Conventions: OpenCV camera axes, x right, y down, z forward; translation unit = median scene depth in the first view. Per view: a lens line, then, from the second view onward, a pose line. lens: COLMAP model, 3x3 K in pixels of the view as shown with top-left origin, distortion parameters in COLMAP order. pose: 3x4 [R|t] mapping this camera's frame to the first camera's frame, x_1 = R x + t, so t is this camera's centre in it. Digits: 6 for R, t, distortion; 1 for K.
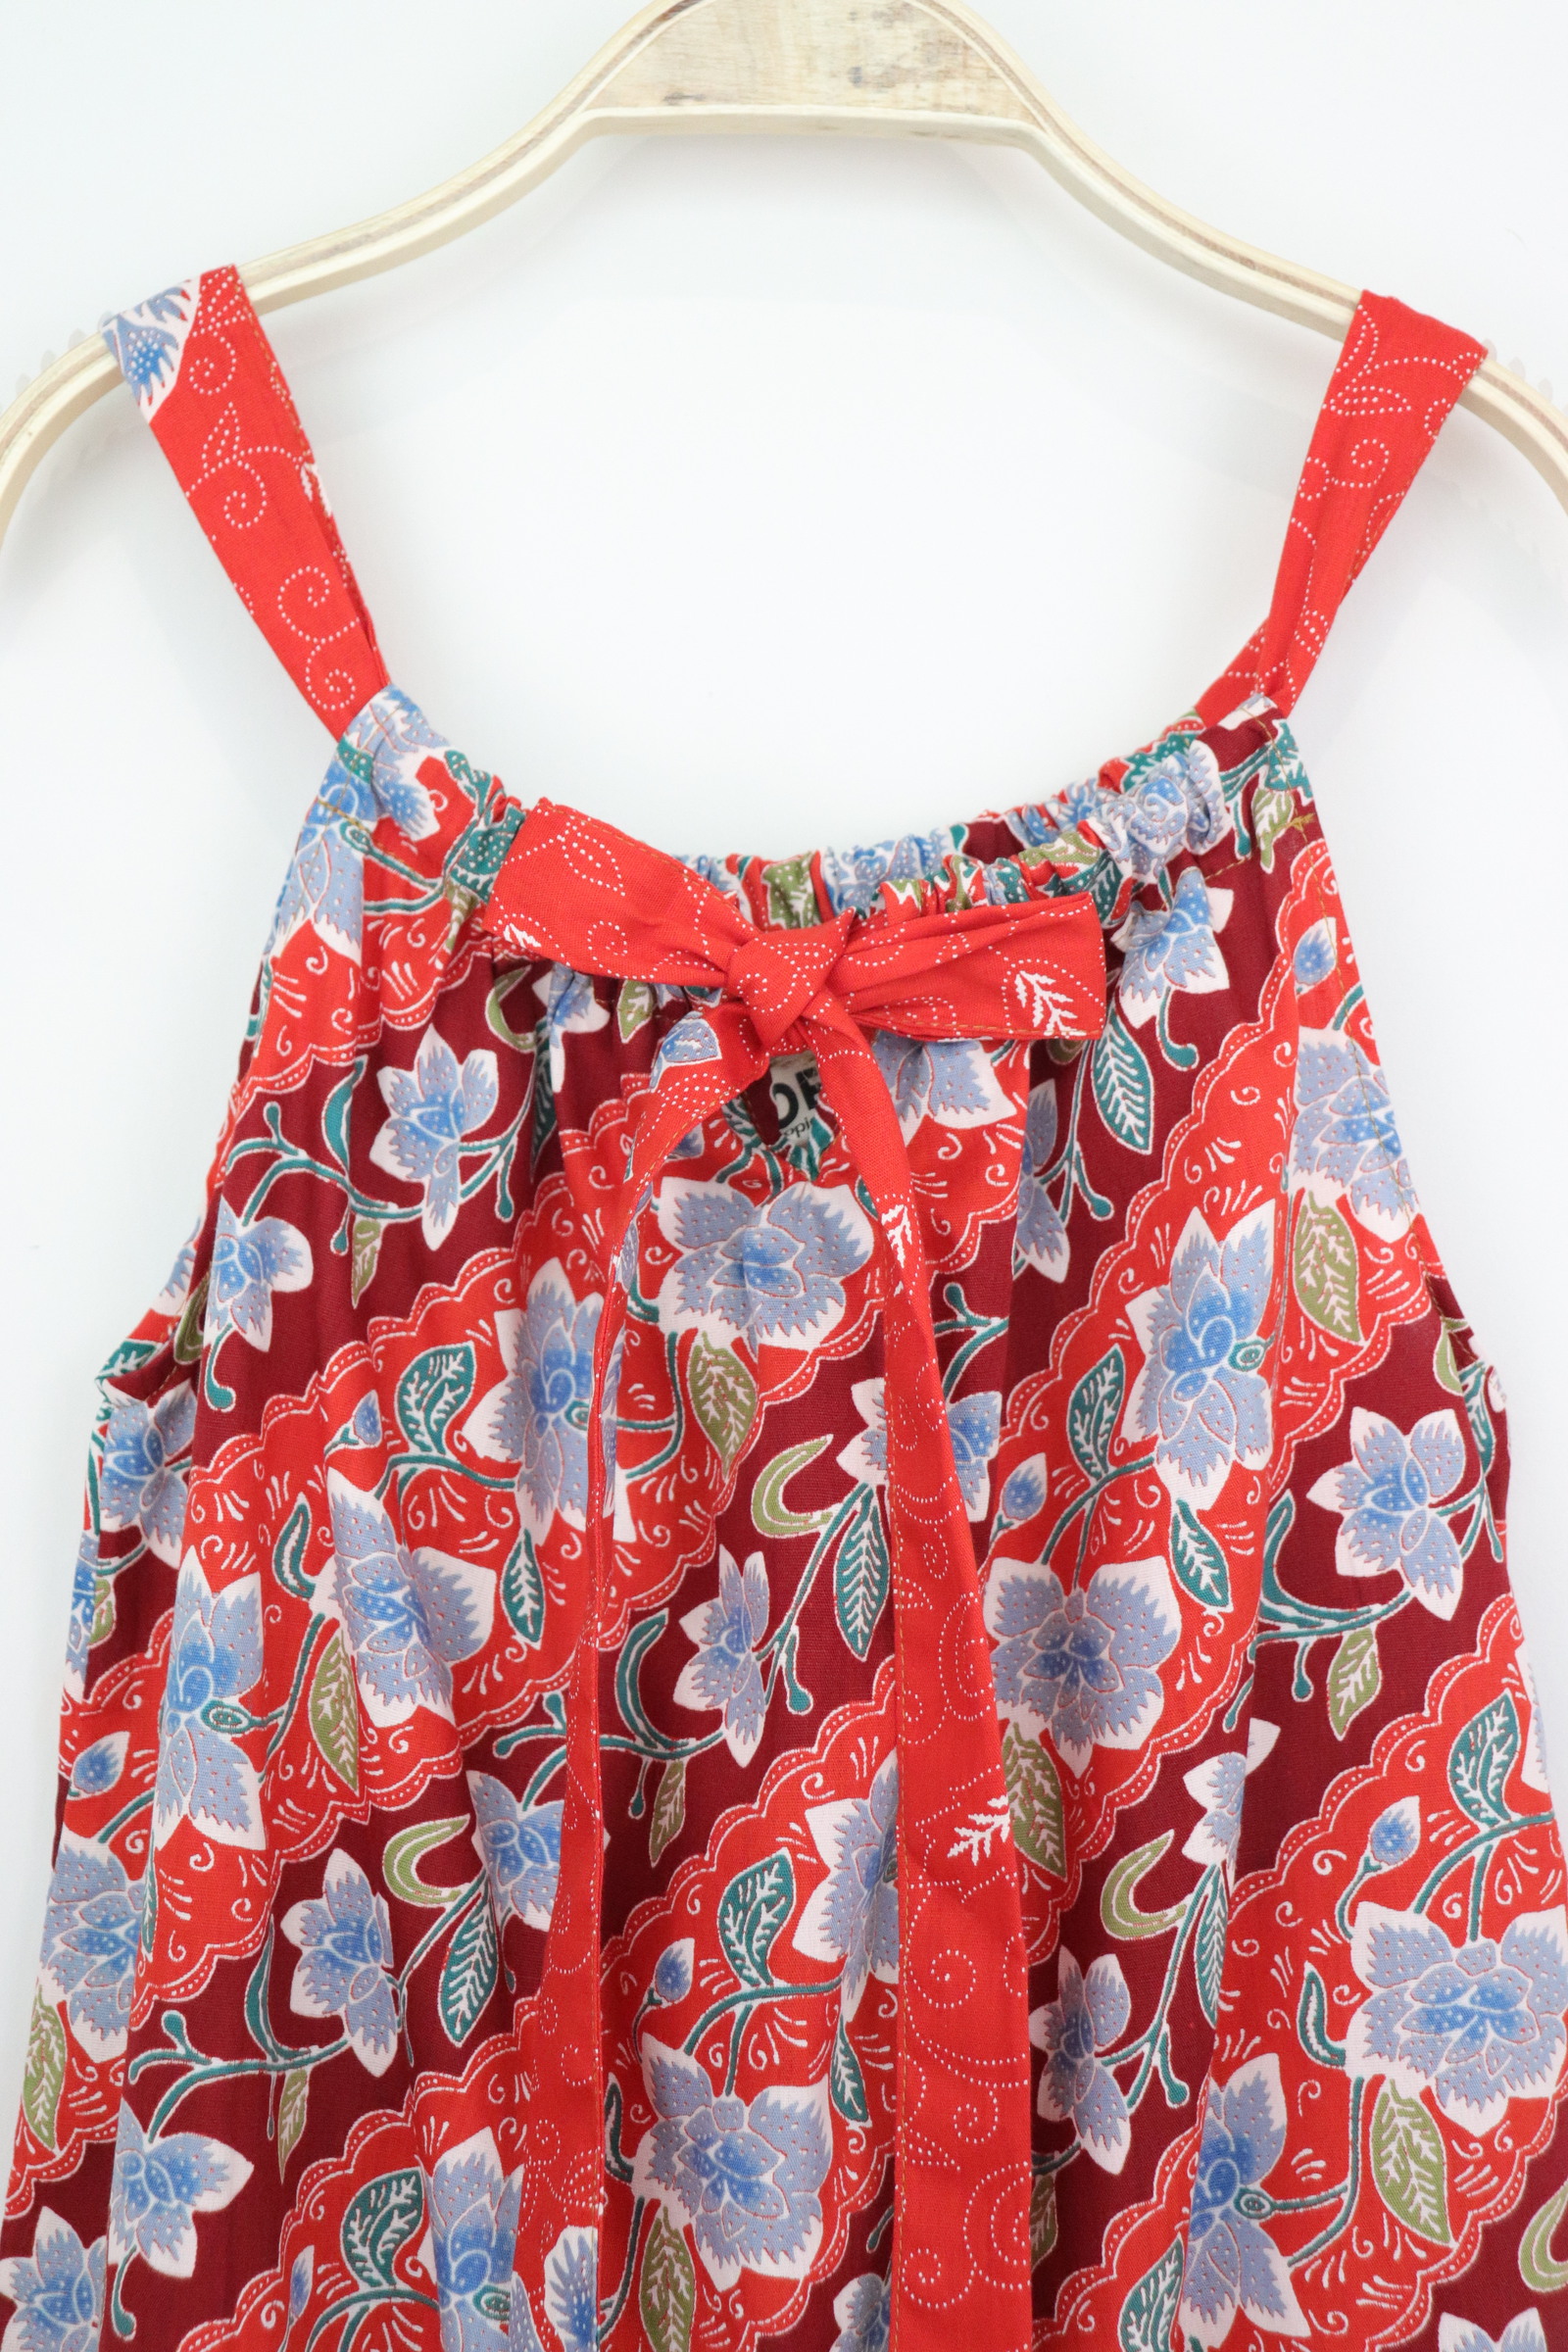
lens RADIAL K [[4068.5, 0, 803.4], [0, 4068.5, 1179.5], [0, 0, 1]] dist [0.109792, 0.000000]
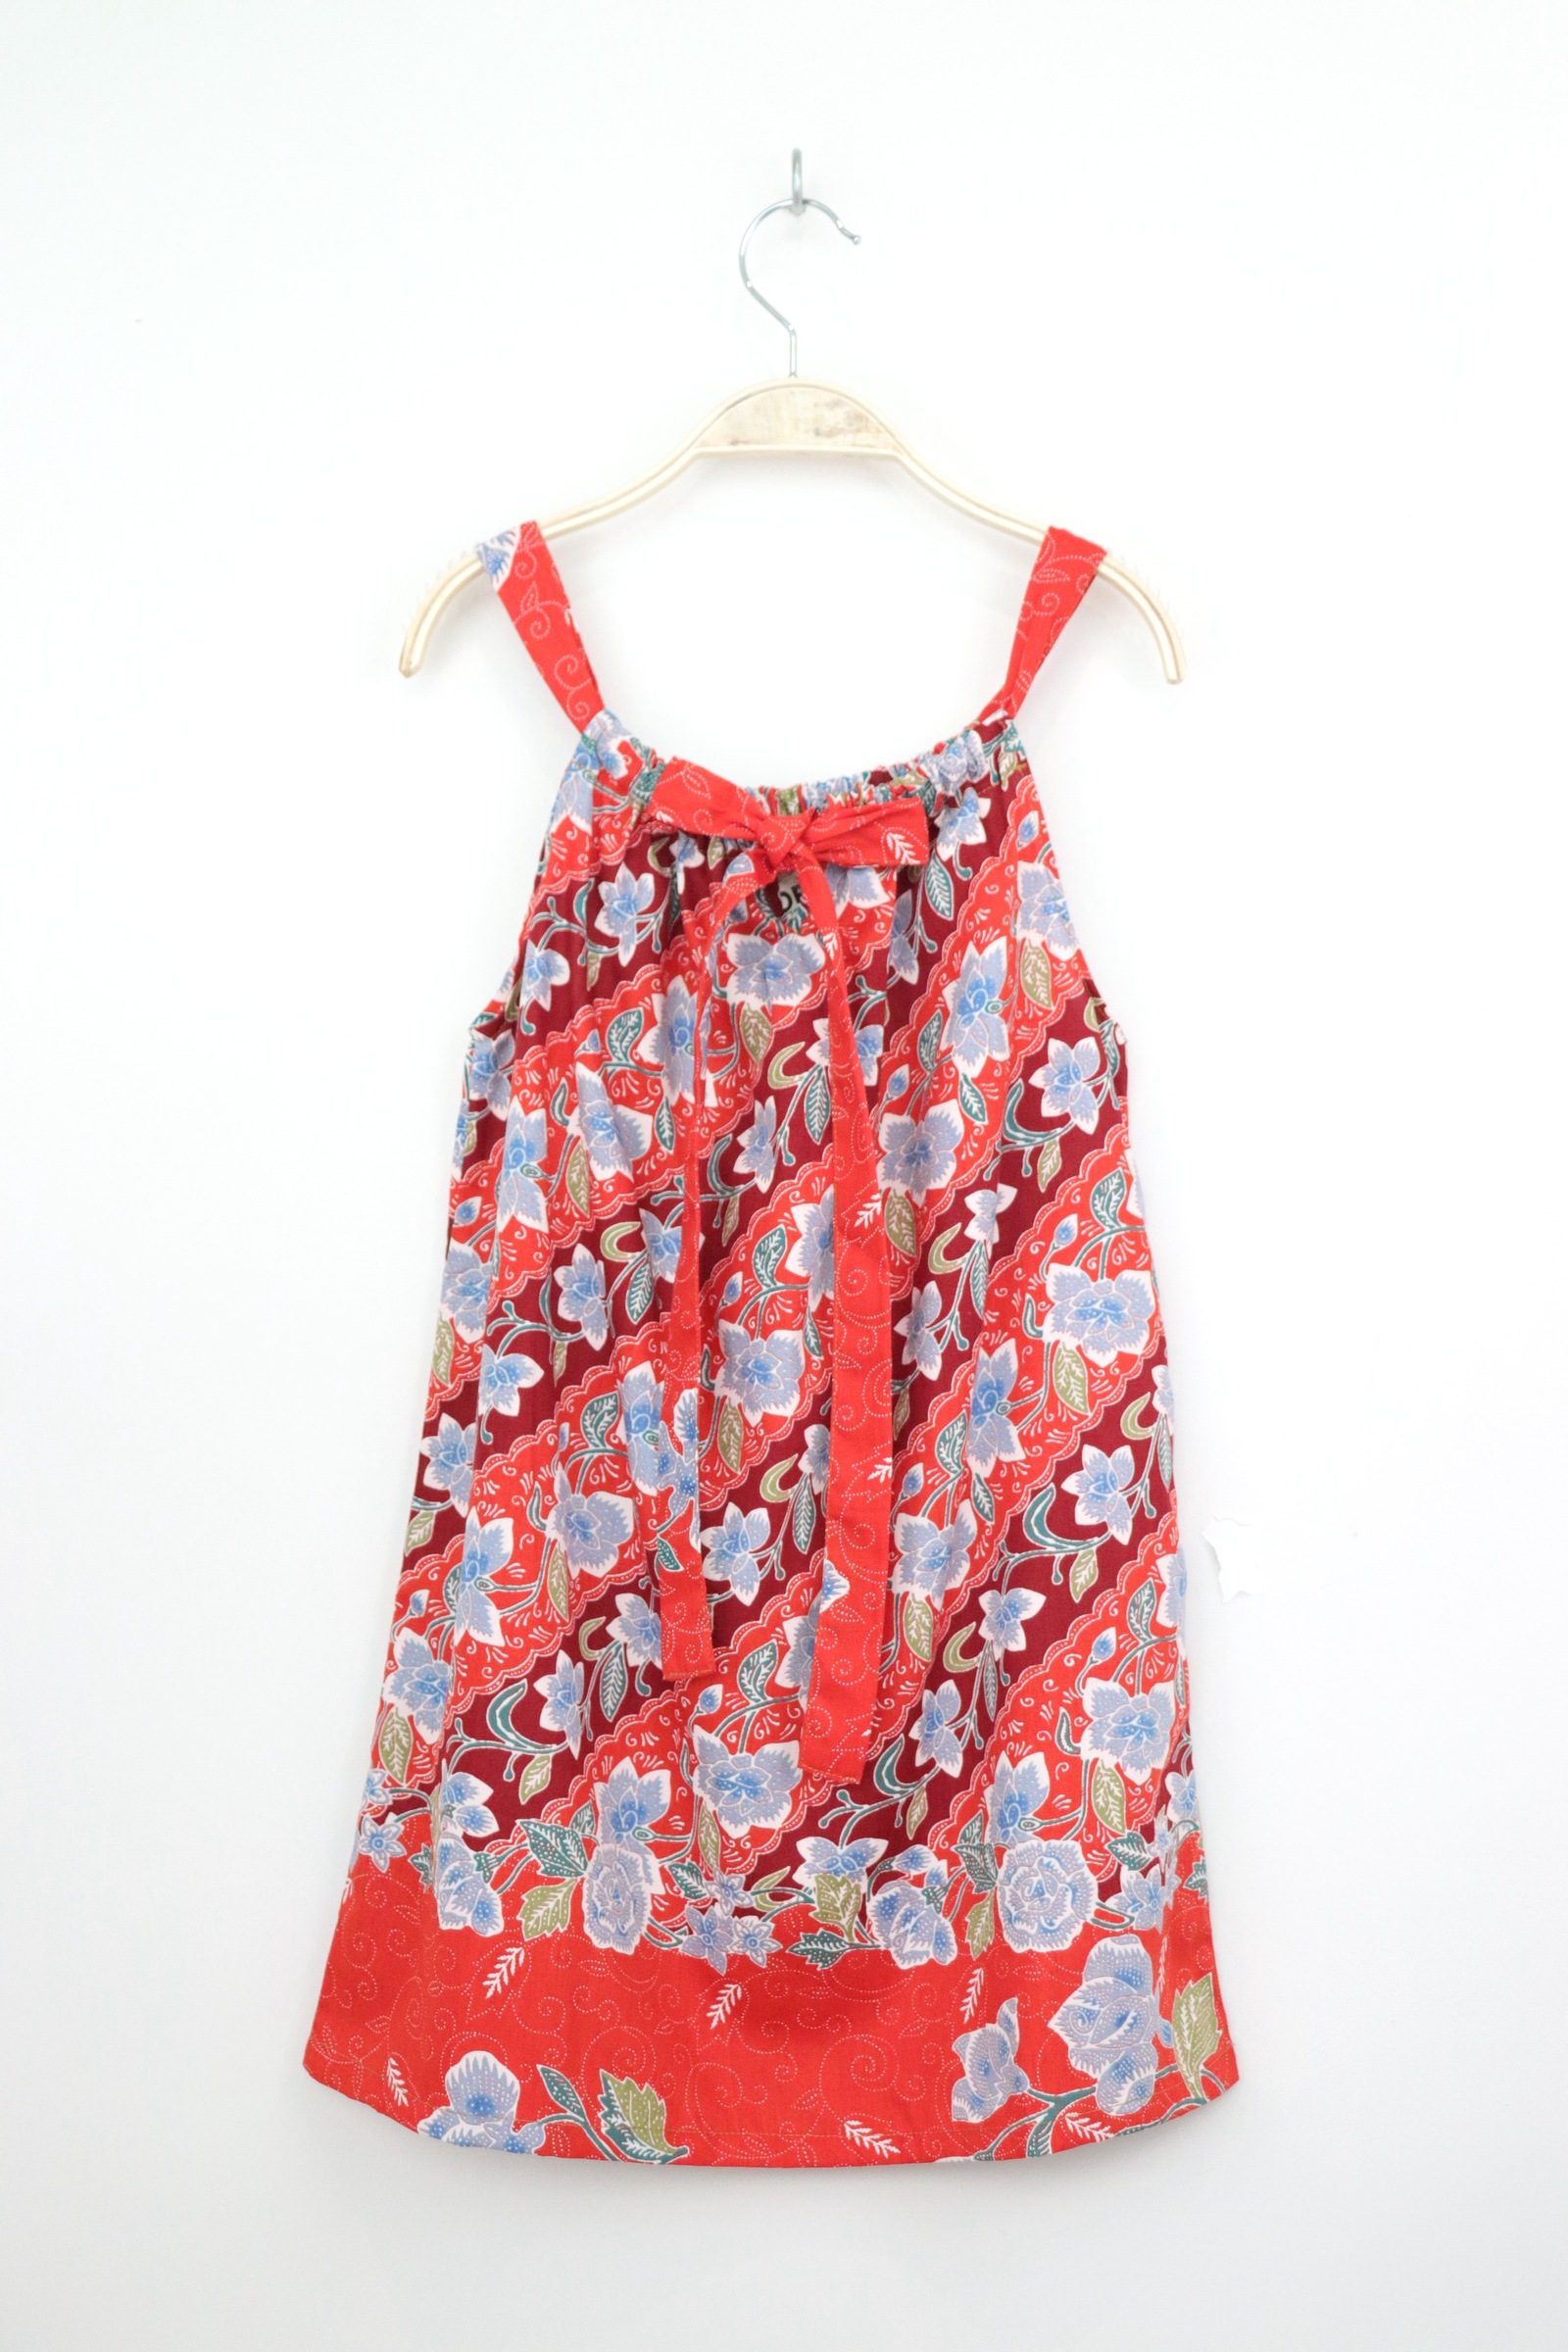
lens RADIAL K [[4068.5, 0, 768.4], [0, 4068.5, 1160.0], [0, 0, 1]] dist [0.109792, 0.000000]
pose [[0.998970, -0.002291, -0.045309, 0.085116], [-0.000273, 0.998403, -0.056496, 0.244680], [0.045366, 0.056450, 0.997374, -1.165468]]
